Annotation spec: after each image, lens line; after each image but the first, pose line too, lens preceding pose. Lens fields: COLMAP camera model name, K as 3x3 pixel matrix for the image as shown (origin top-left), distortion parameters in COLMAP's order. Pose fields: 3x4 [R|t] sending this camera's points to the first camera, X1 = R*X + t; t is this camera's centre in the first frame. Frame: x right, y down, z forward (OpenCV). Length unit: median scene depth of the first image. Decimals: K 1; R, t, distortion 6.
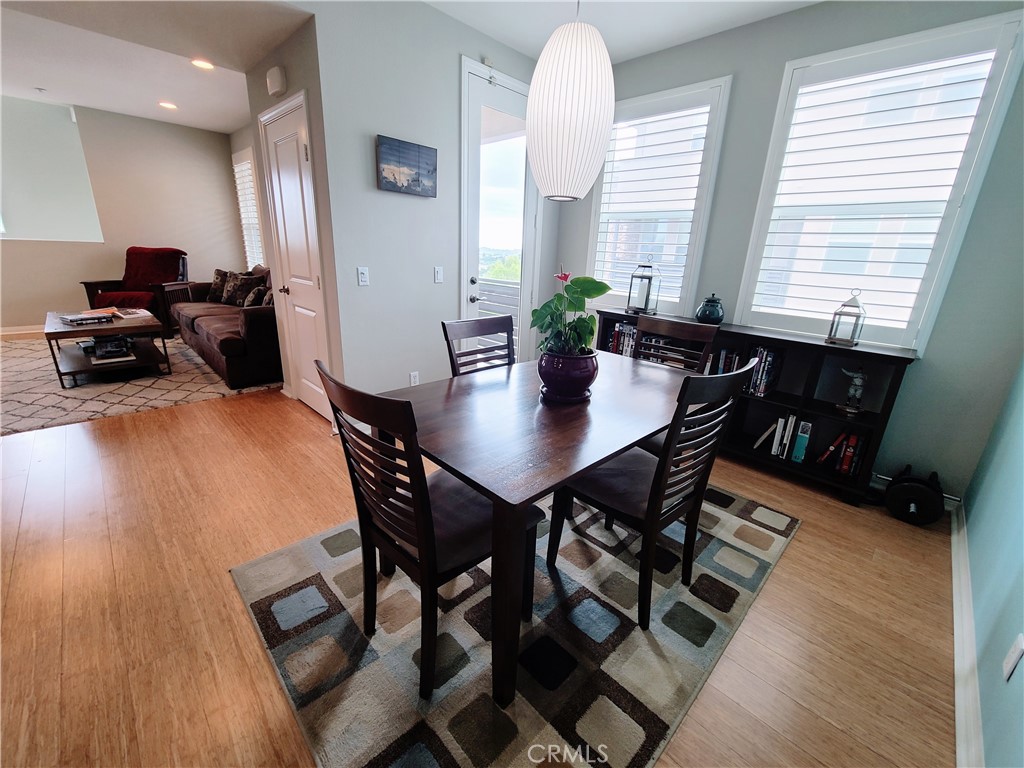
lens RADIAL K [[418.9, 0, 512.0], [0, 418.9, 384.0], [0, 0, 1]] dist [0.004326, -0.003400]
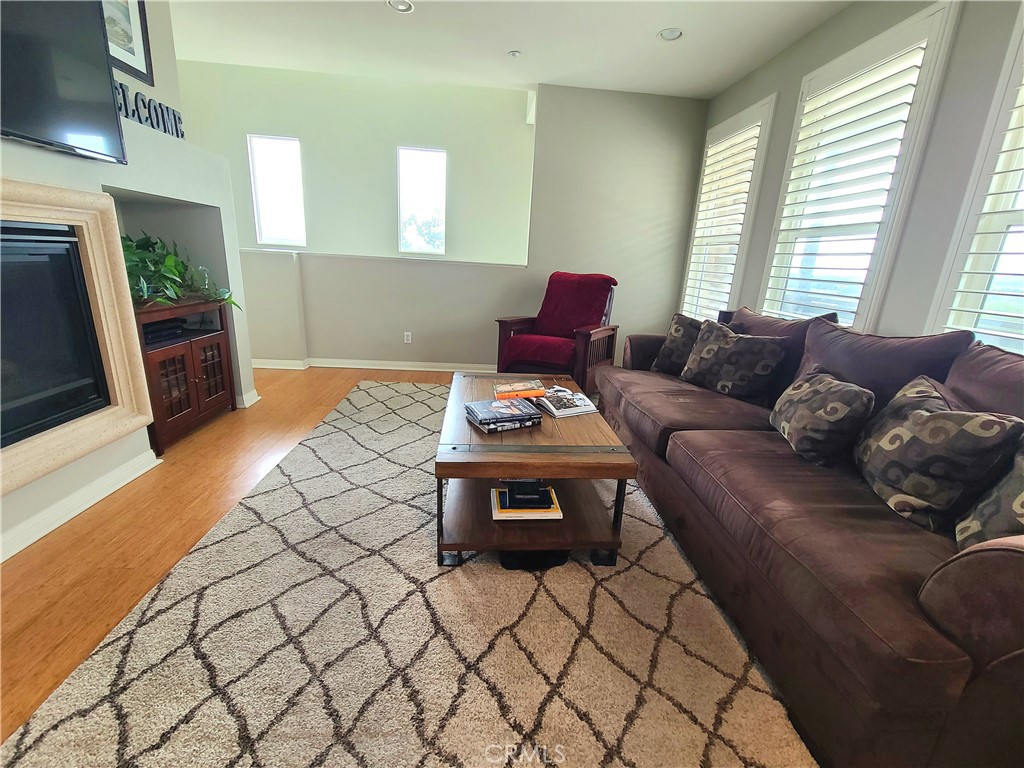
lens RADIAL K [[418.9, 0, 512.0], [0, 418.9, 384.0], [0, 0, 1]] dist [0.004326, -0.003400]
pose [[0.754936, 0.182439, -0.629911, -0.639673], [-0.217431, 0.975827, 0.022037, -0.187095], [0.618705, 0.120326, 0.776354, 0.563751]]
